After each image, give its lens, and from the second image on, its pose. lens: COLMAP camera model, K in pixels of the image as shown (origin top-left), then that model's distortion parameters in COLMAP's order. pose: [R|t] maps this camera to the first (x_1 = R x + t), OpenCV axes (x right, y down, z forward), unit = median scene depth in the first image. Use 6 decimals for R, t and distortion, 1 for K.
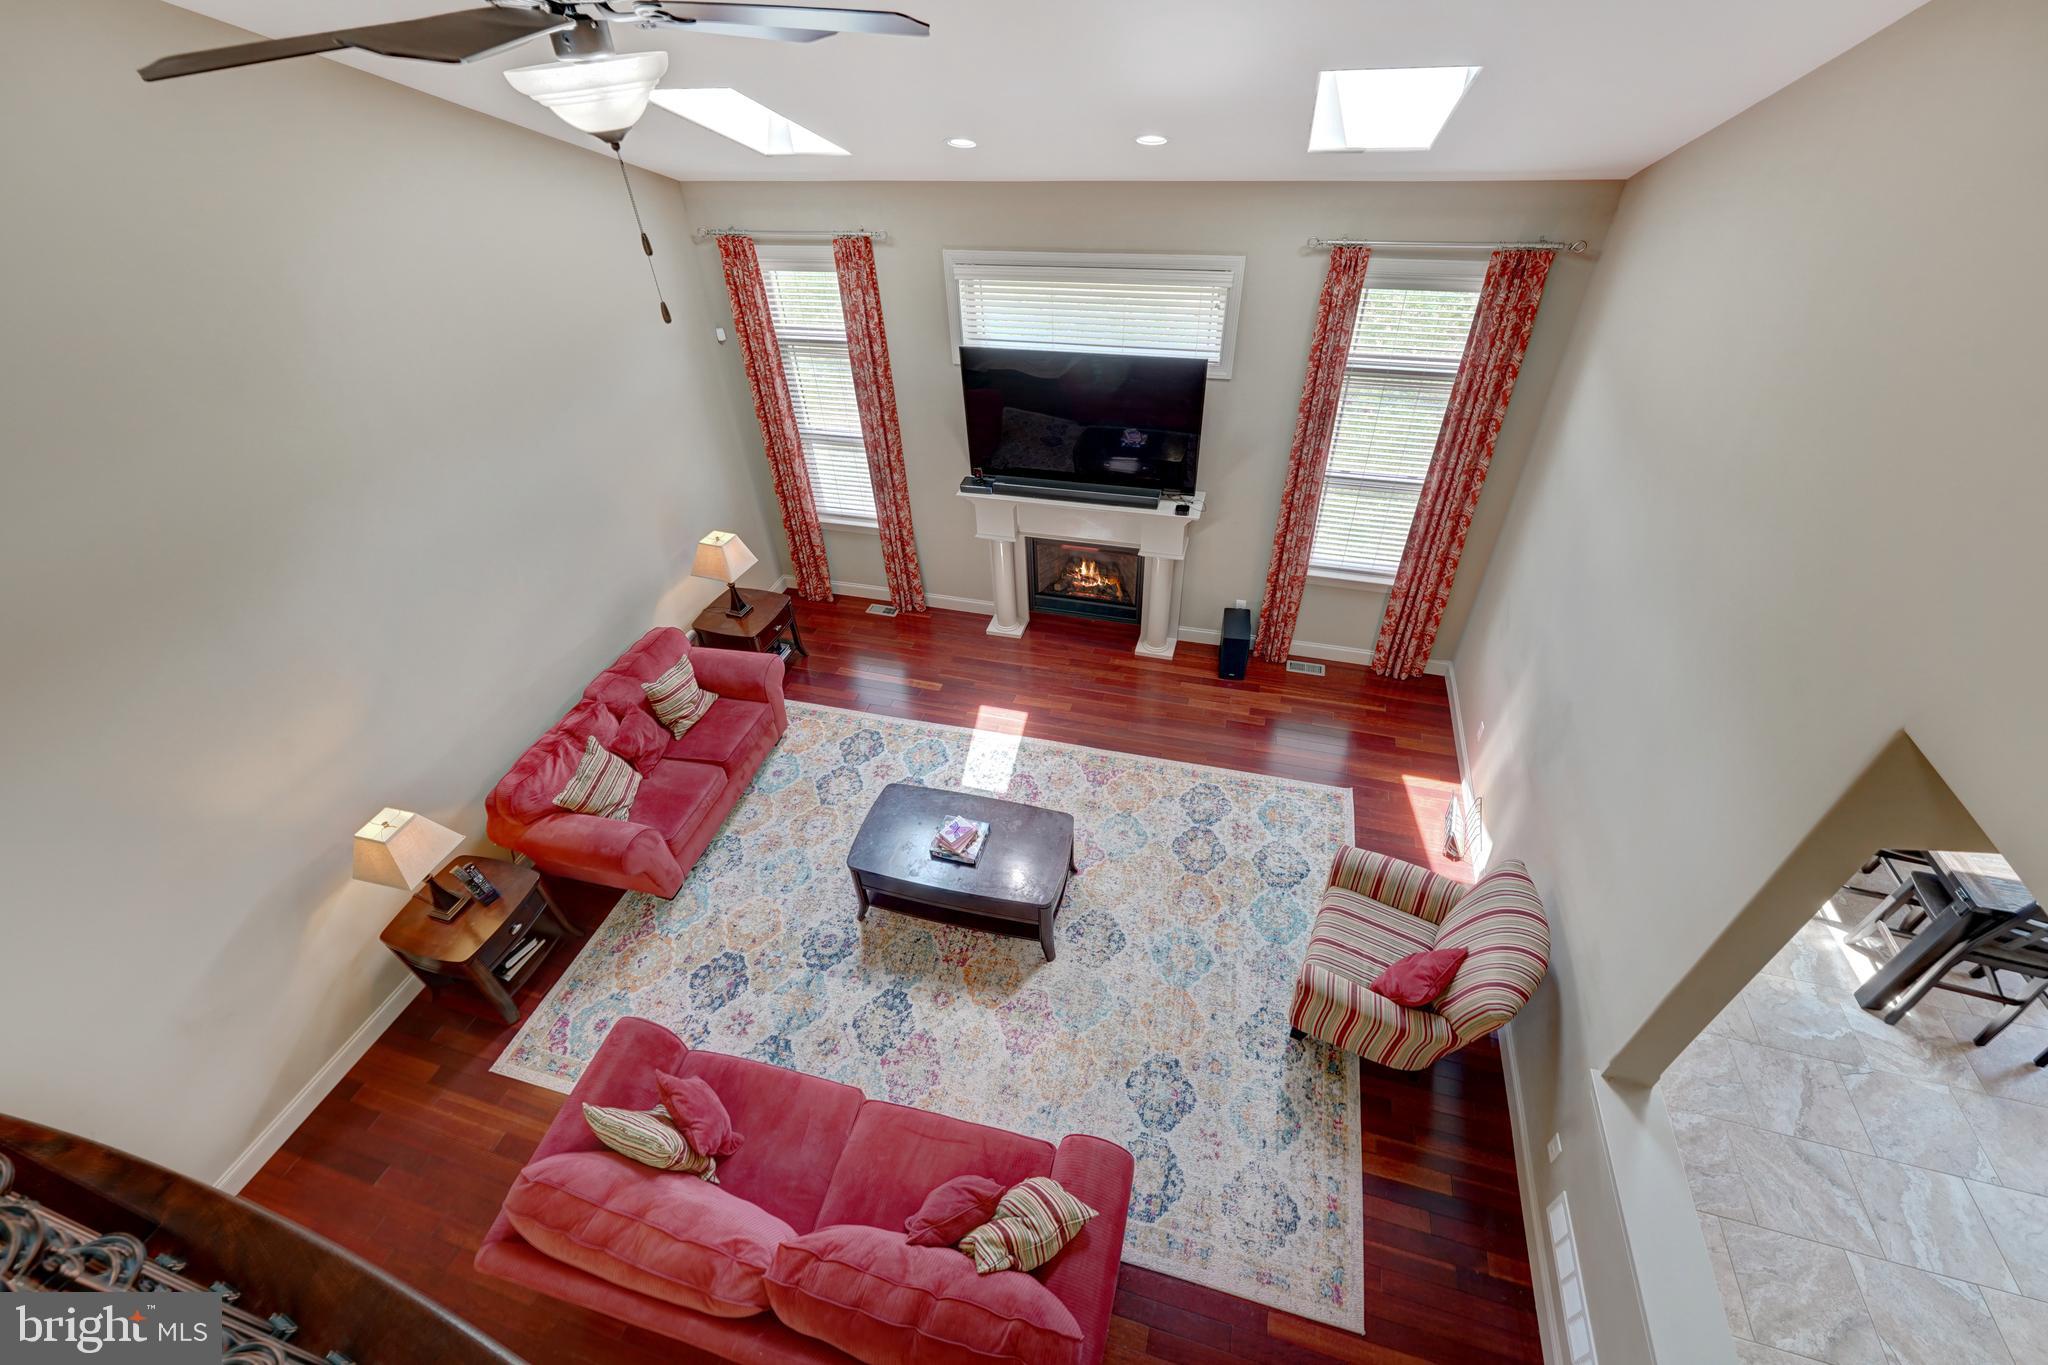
lens RADIAL K [[833.7, 0, 1026.6], [0, 833.7, 680.9], [0, 0, 1]] dist [-0.001095, 0.000075]
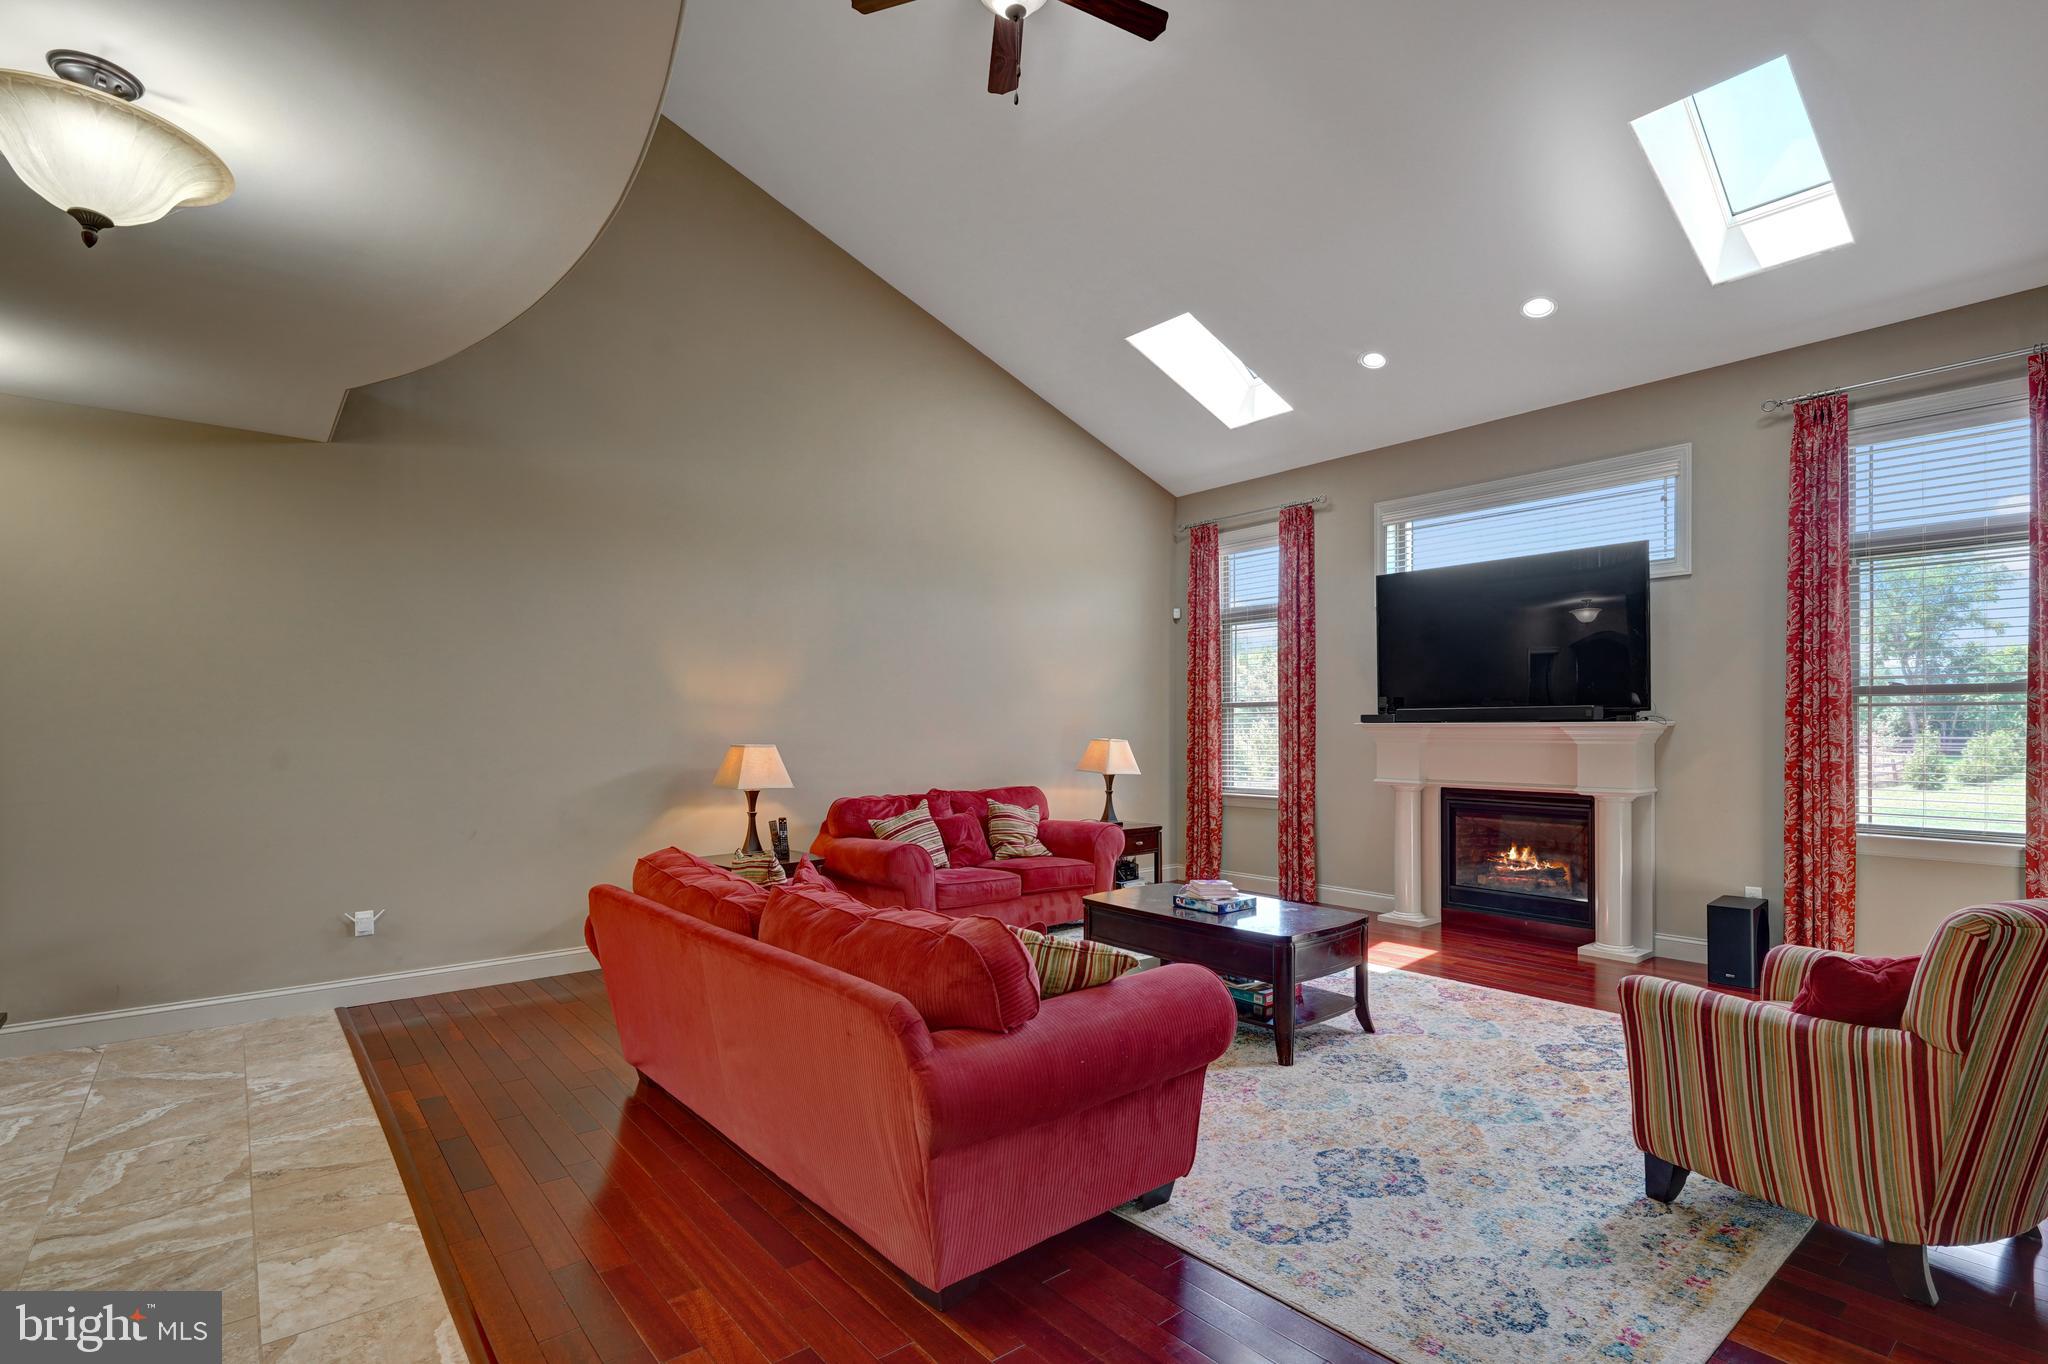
lens RADIAL K [[973.8, 0, 1020.9], [0, 973.8, 691.2], [0, 0, 1]] dist [-0.001249, 0.000687]
pose [[0.822538, 0.033443, -0.567726, 0.227072], [-0.385006, 0.767472, -0.512599, 0.453175], [0.418571, 0.640210, 0.644150, 0.139022]]
